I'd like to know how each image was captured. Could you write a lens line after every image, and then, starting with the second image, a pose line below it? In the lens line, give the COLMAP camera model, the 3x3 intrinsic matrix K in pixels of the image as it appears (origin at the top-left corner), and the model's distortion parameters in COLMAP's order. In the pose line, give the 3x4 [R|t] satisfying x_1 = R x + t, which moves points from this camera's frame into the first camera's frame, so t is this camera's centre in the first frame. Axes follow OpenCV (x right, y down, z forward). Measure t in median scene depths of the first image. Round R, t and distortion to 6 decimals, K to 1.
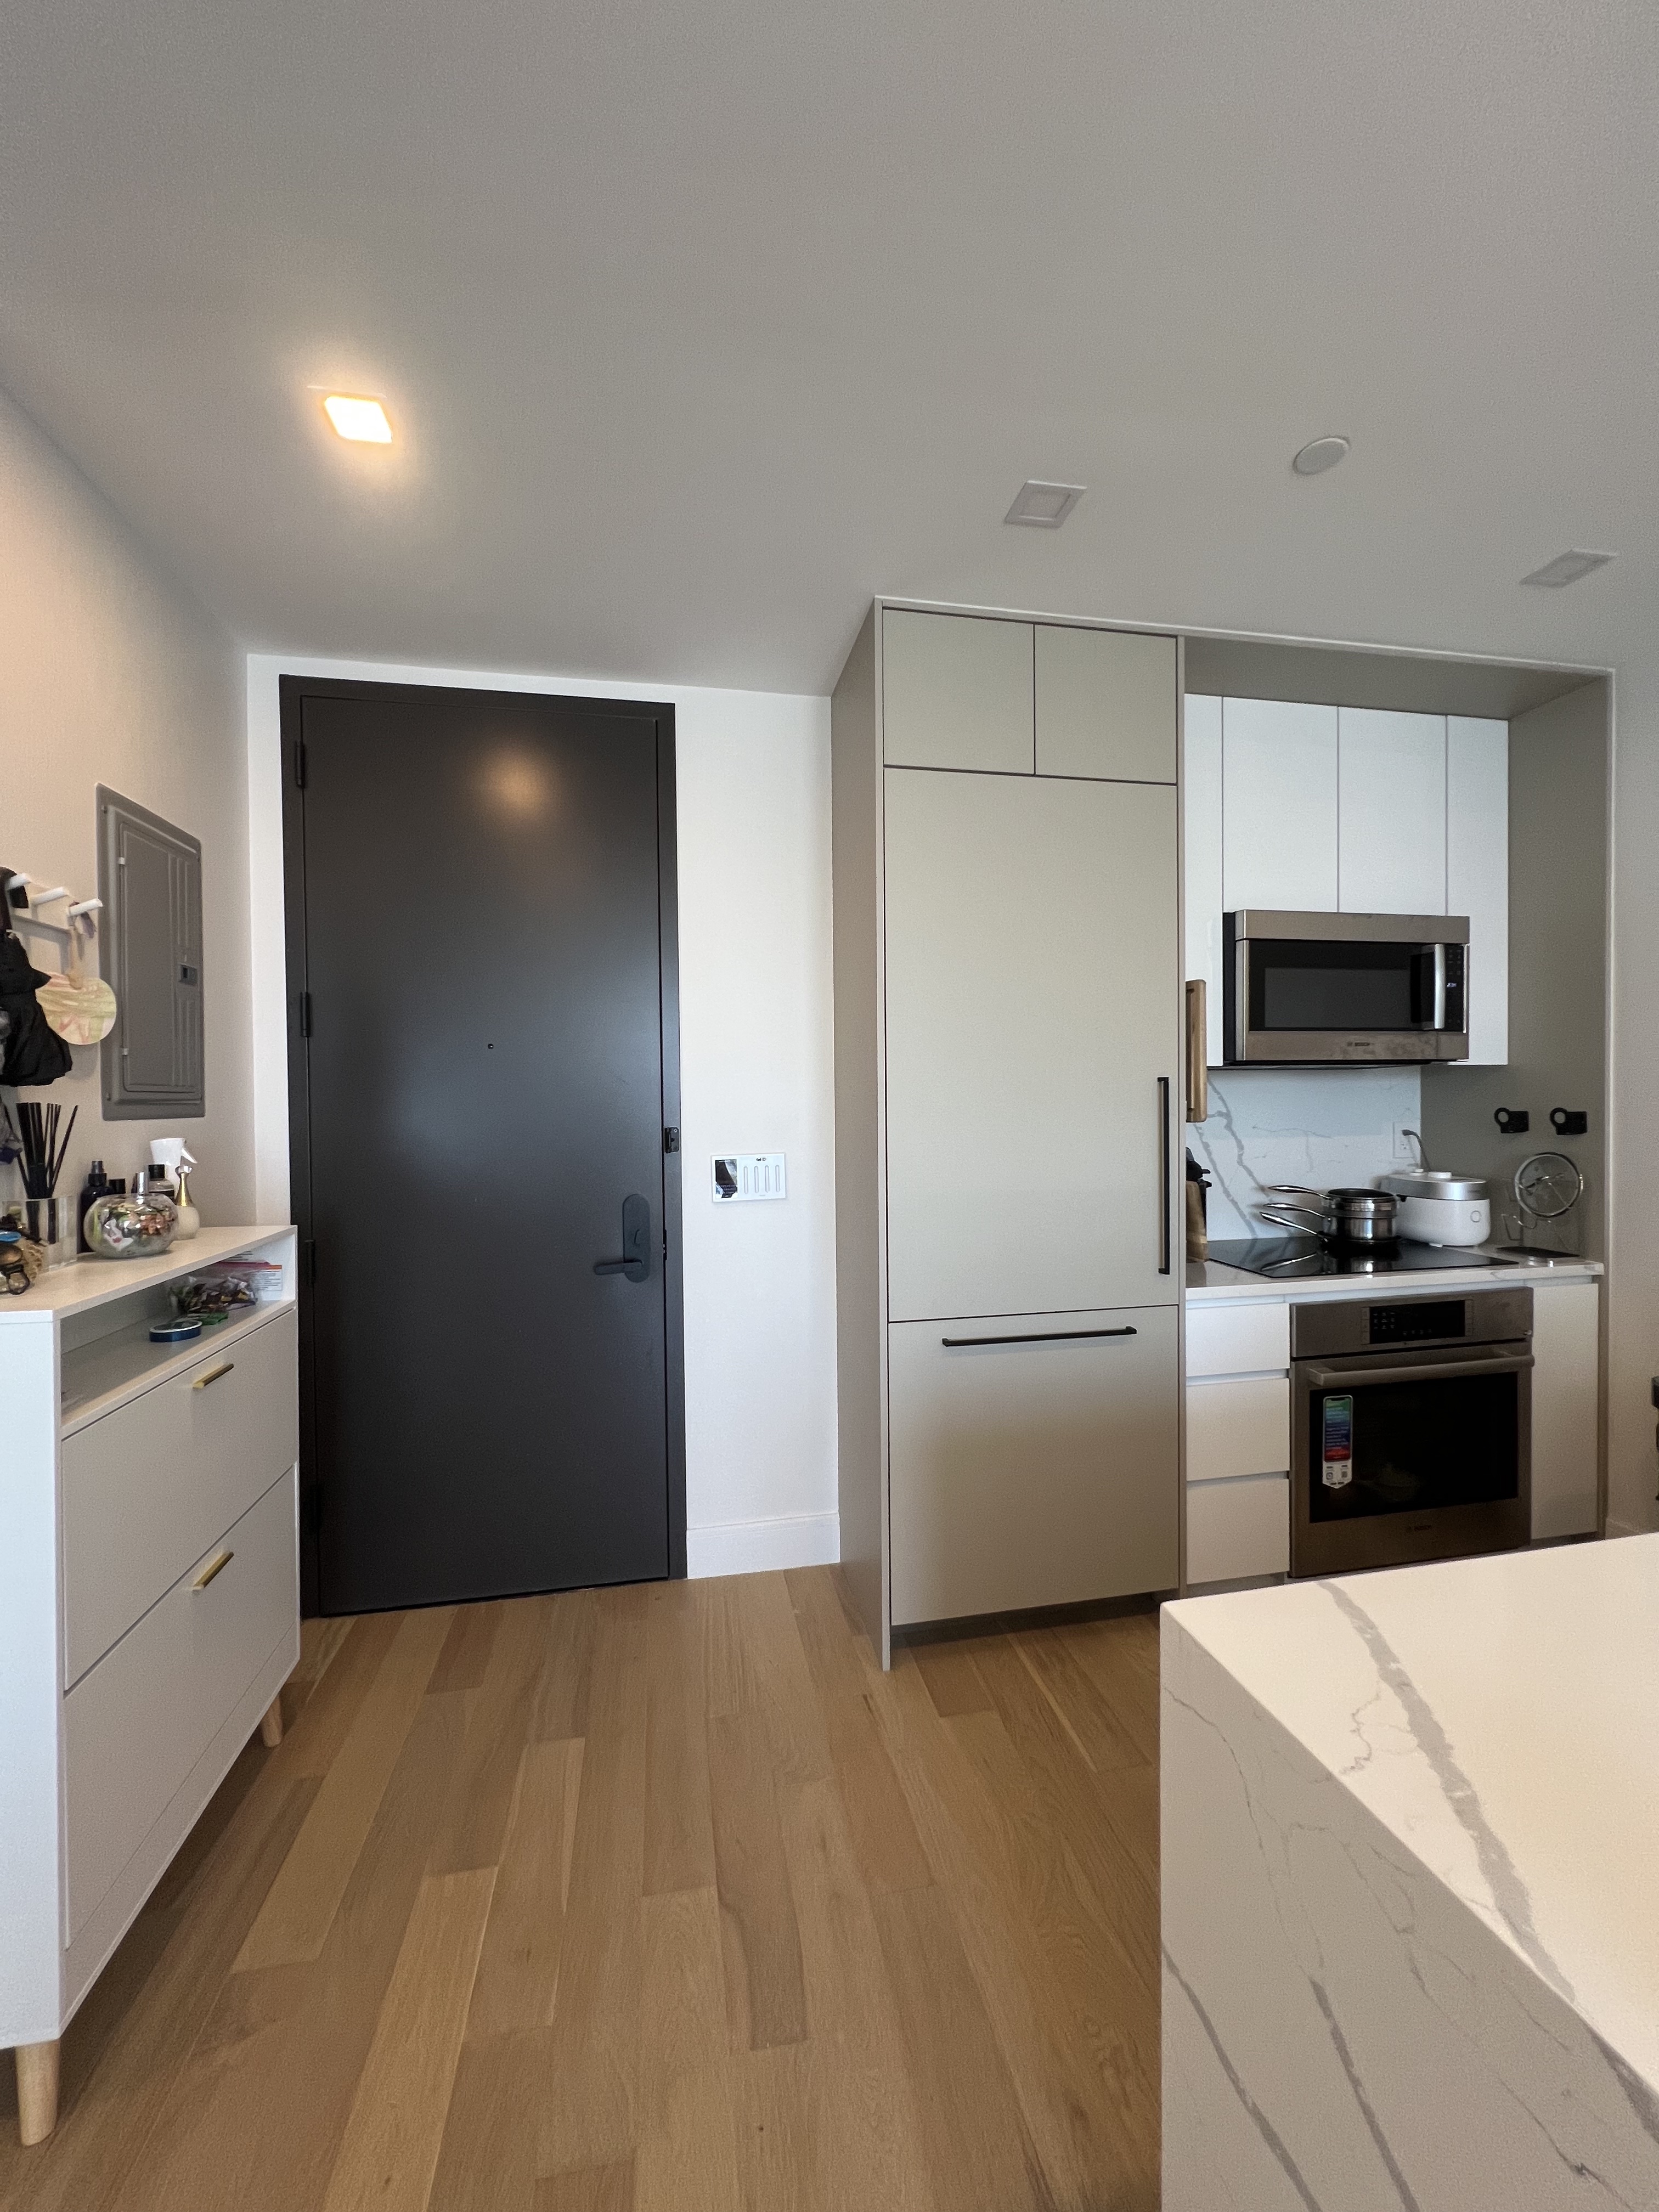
lens RADIAL K [[888.3, 0, 828.9], [0, 888.3, 1109.0], [0, 0, 1]] dist [-0.003622, 0.000959]
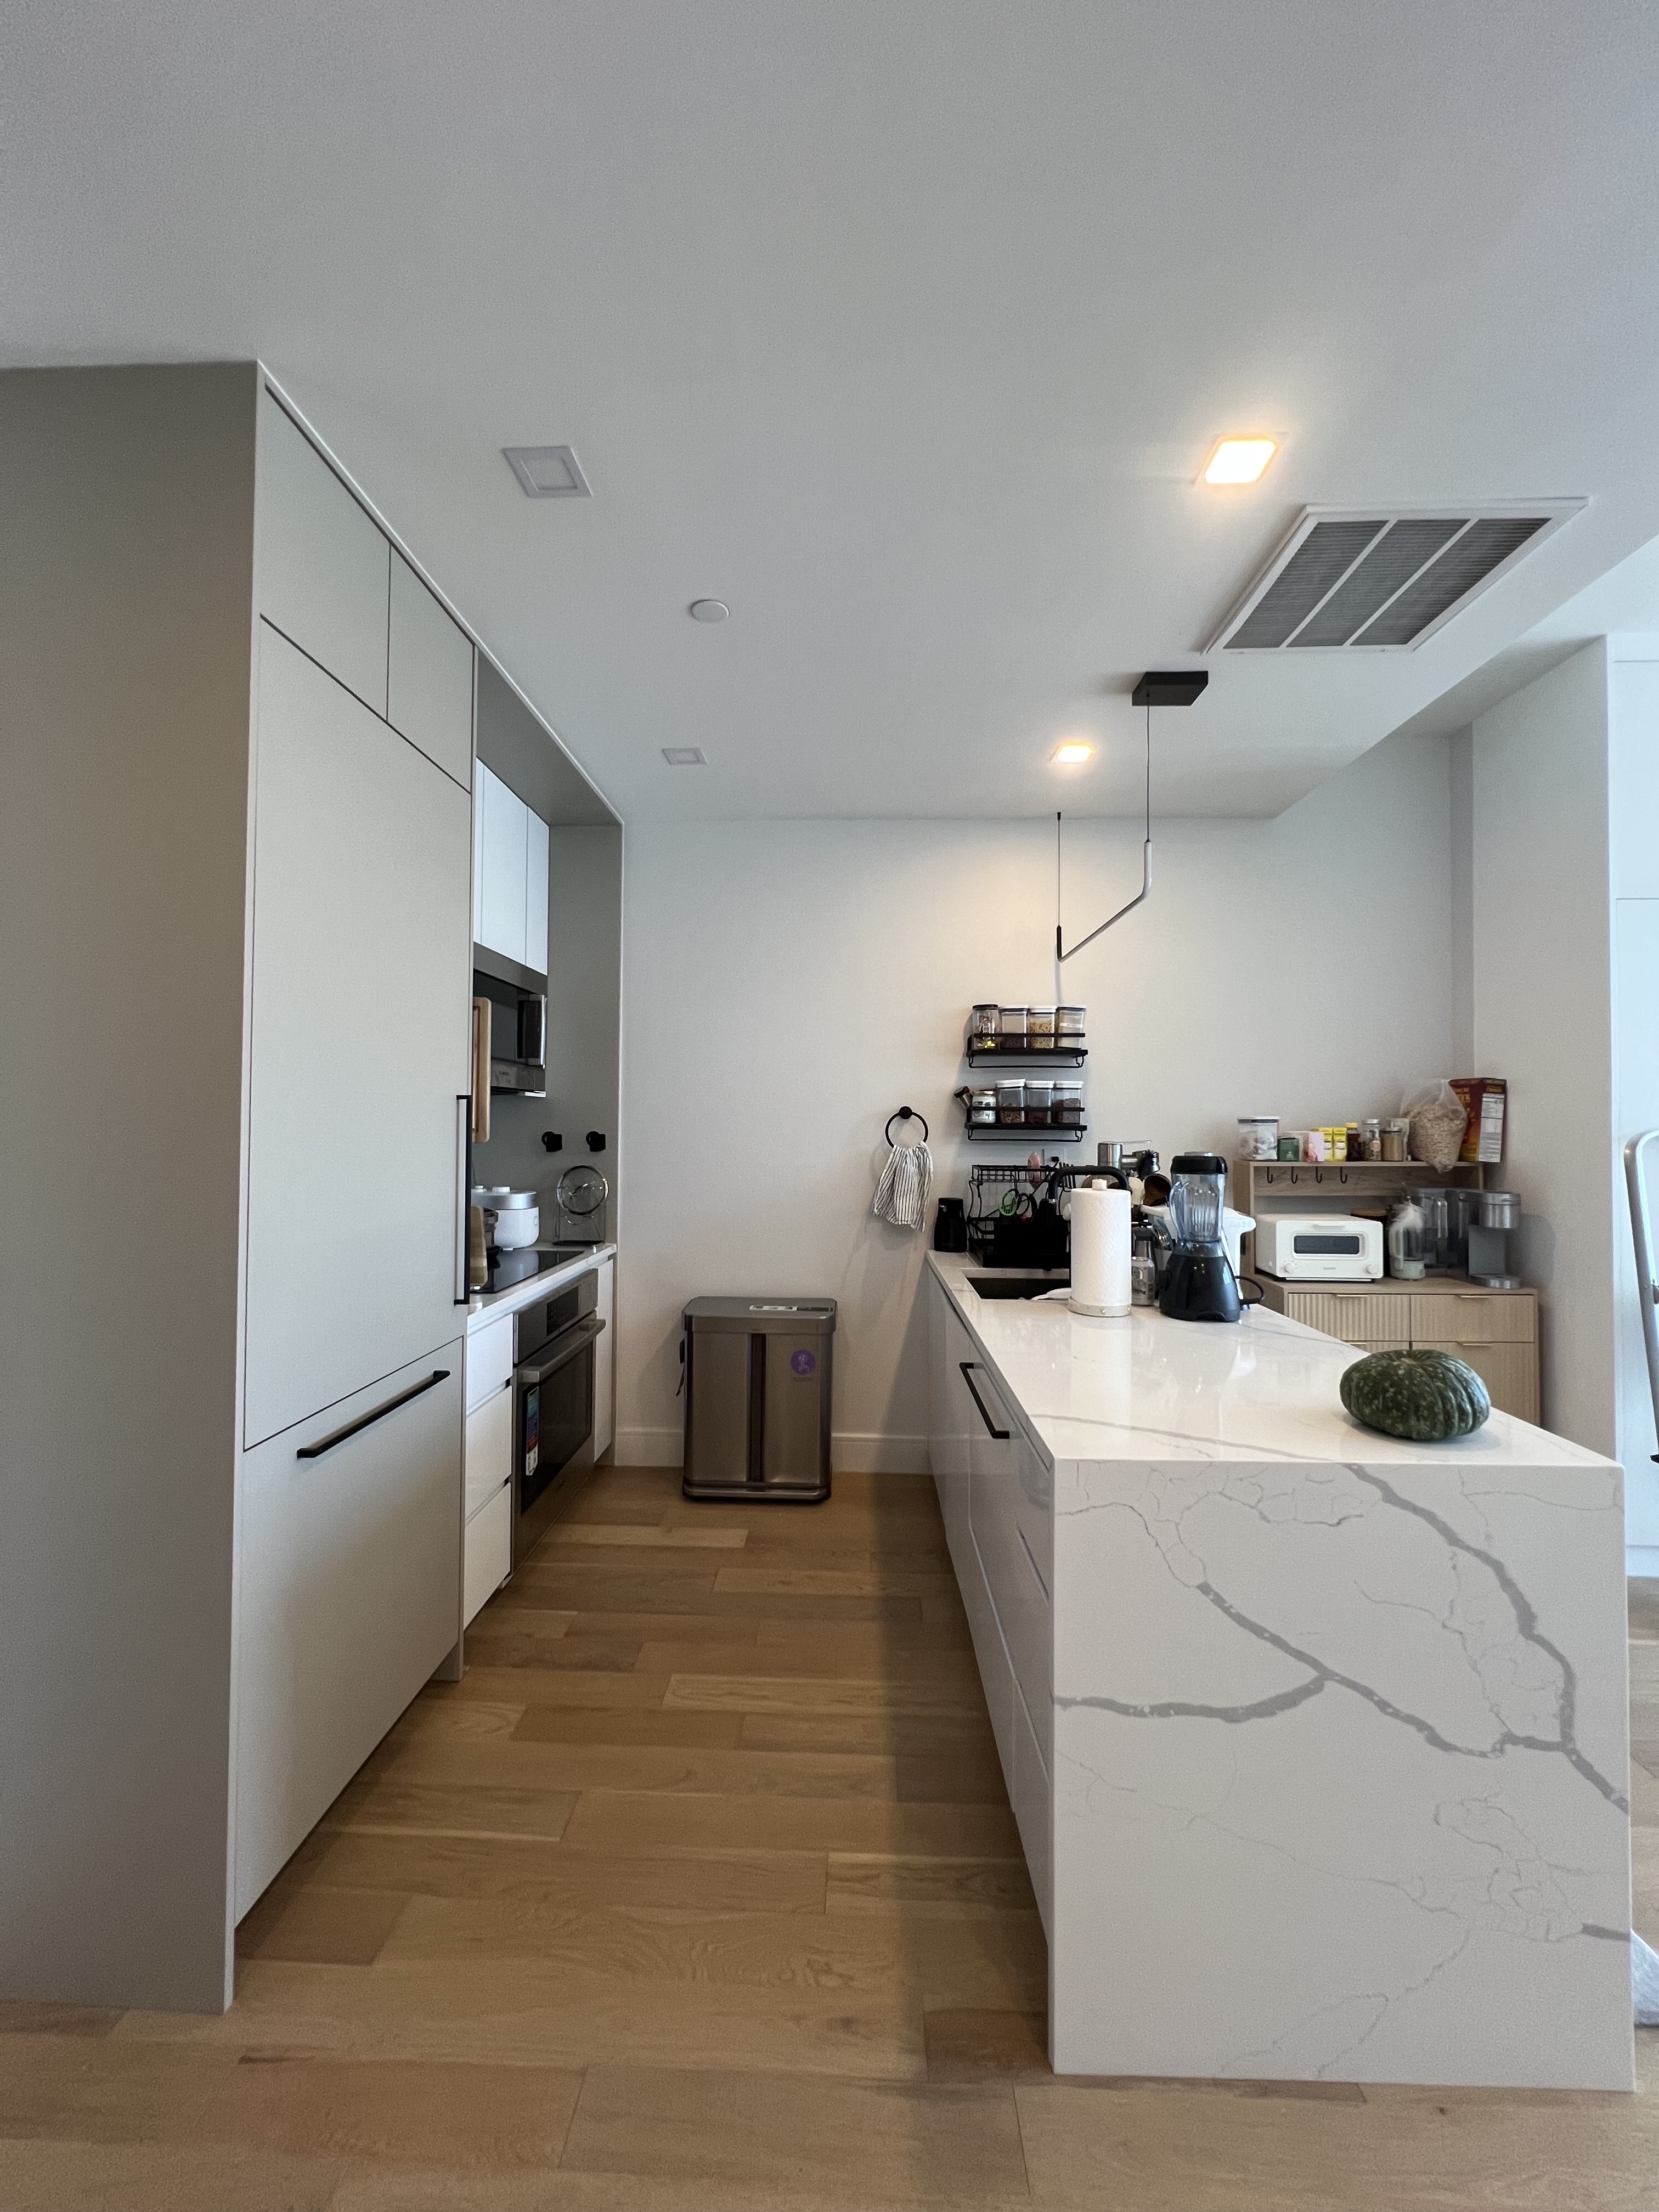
lens RADIAL K [[888.3, 0, 825.9], [0, 888.3, 1108.8], [0, 0, 1]] dist [-0.003622, 0.000959]
pose [[0.222325, 0.030559, 0.974494, -0.553218], [0.005963, 0.999447, -0.032702, 0.014450], [-0.974954, 0.013081, 0.222020, 0.501044]]
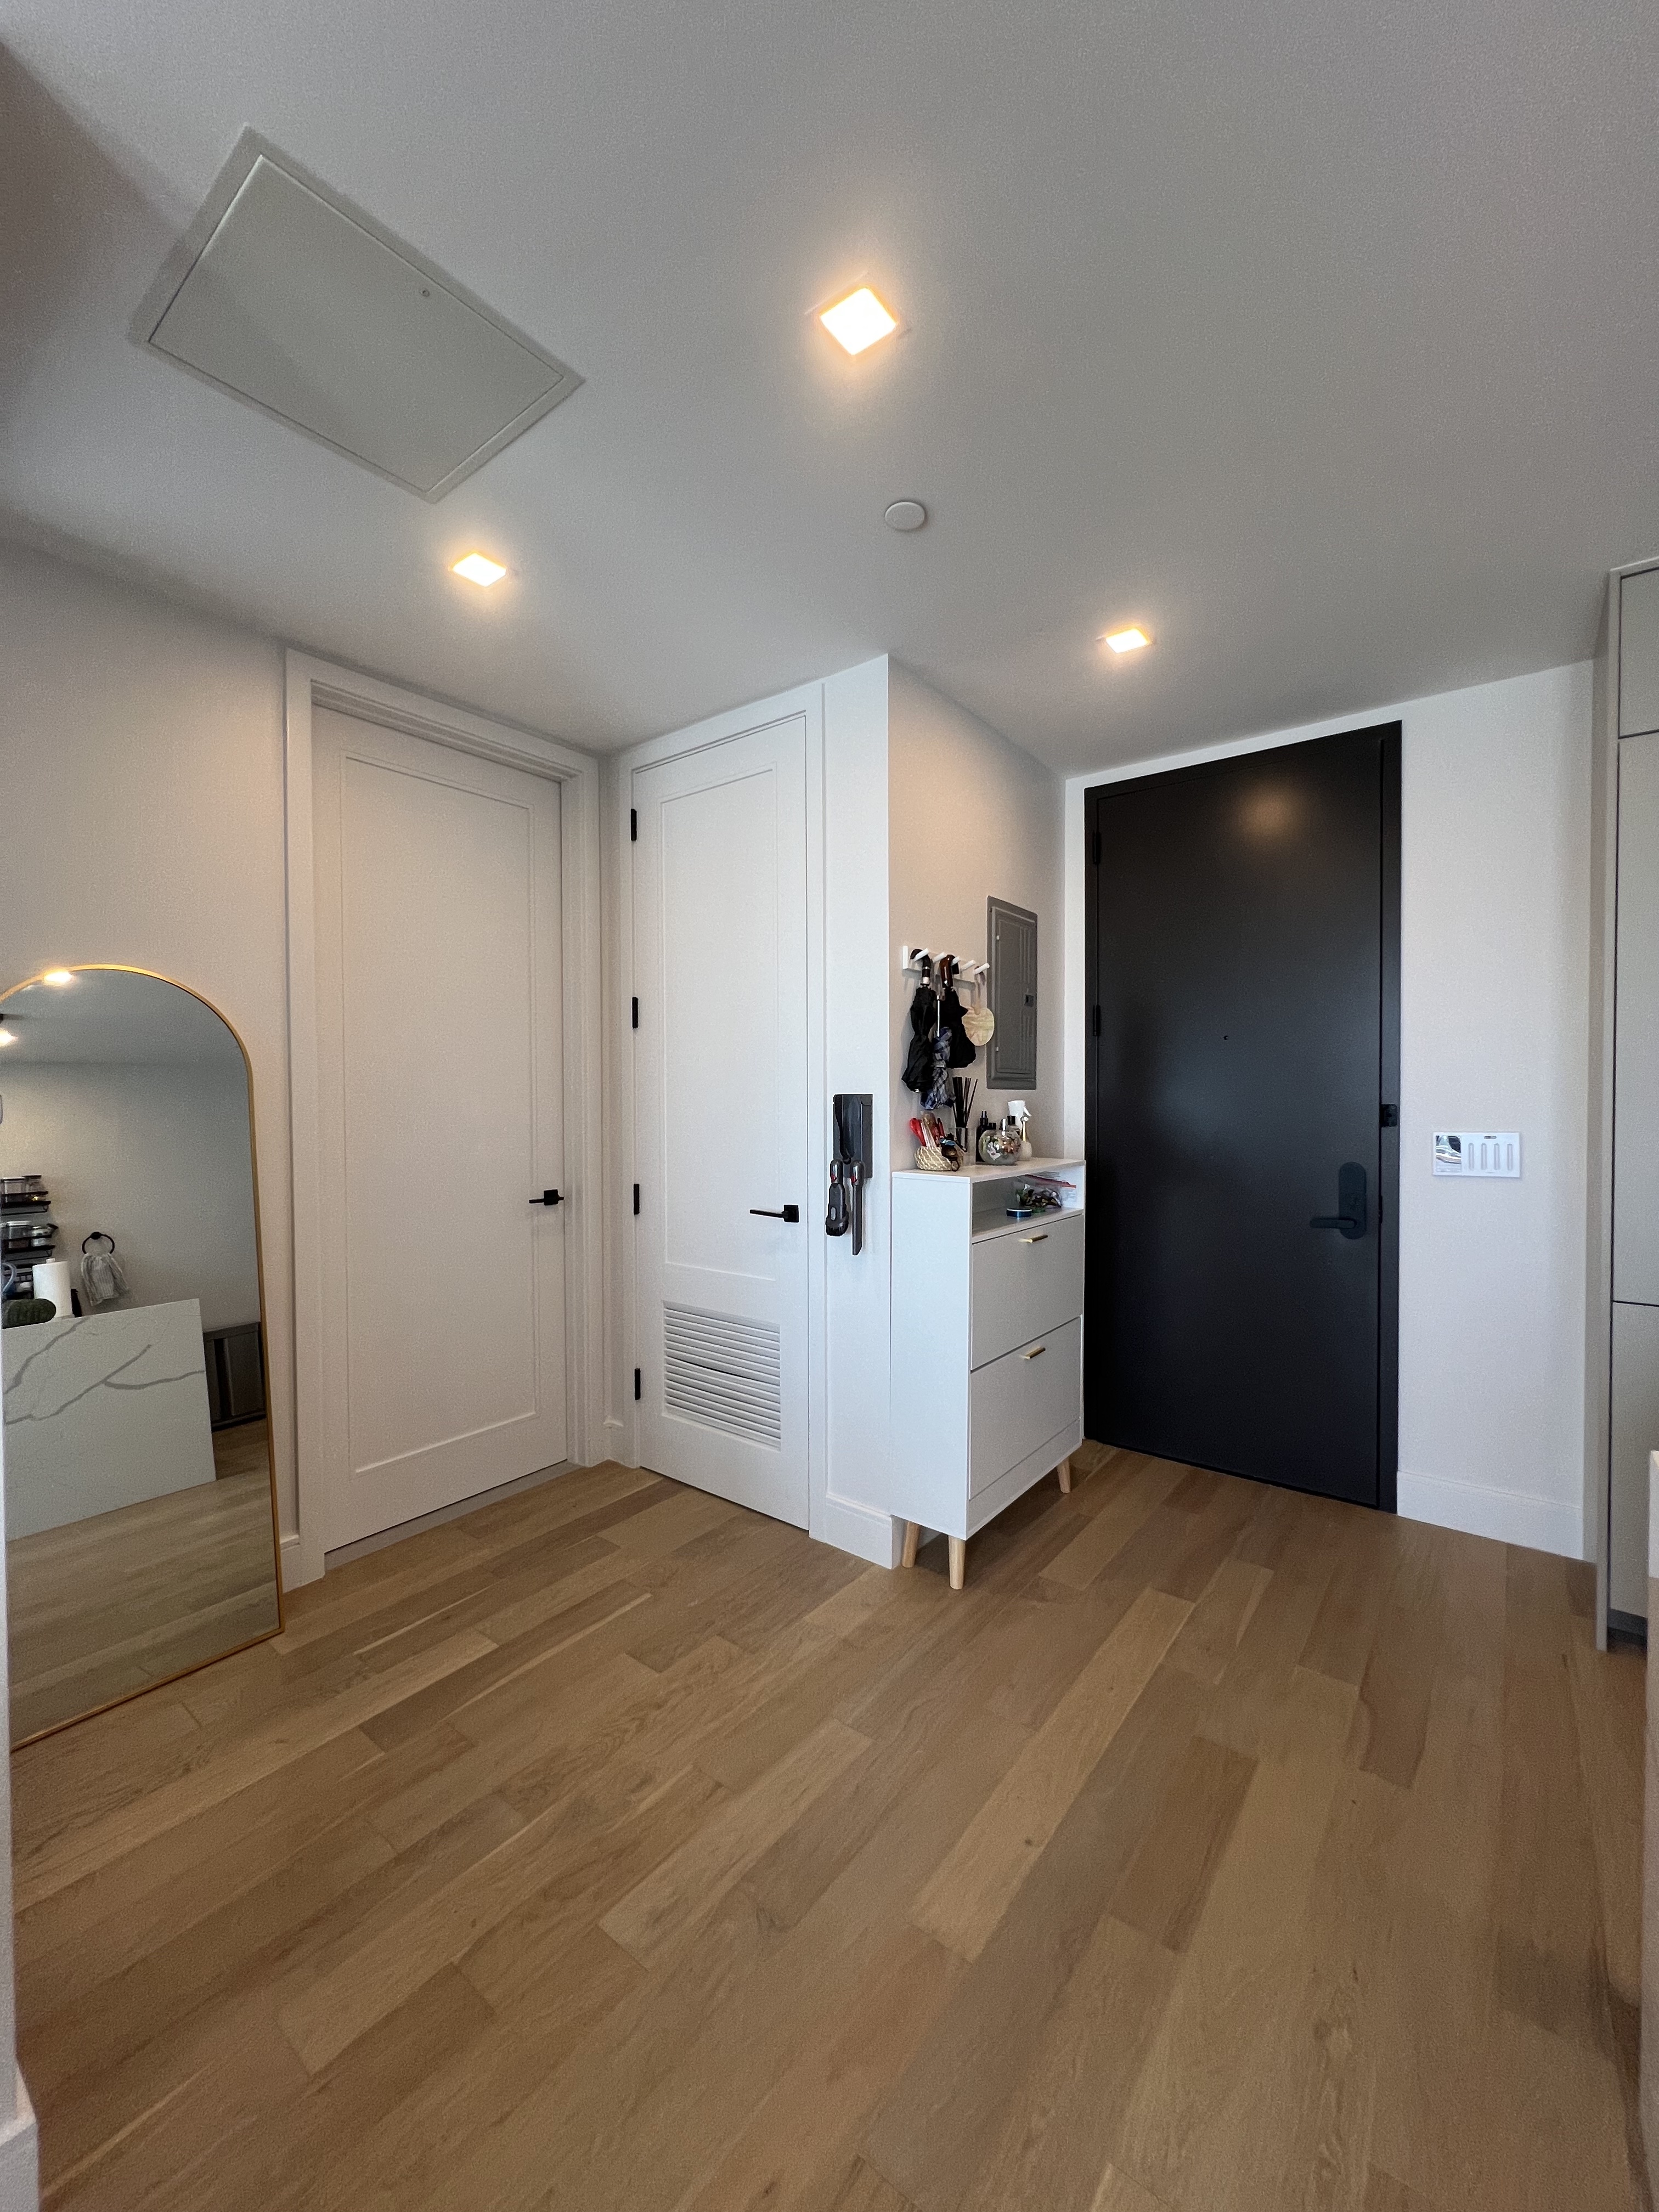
lens RADIAL K [[888.3, 0, 820.1], [0, 888.3, 1107.1], [0, 0, 1]] dist [-0.003622, 0.000959]
pose [[0.658404, 0.019516, -0.752412, 0.256140], [-0.016494, 0.999798, 0.011499, 0.031080], [0.752484, 0.004839, 0.658592, -0.363065]]
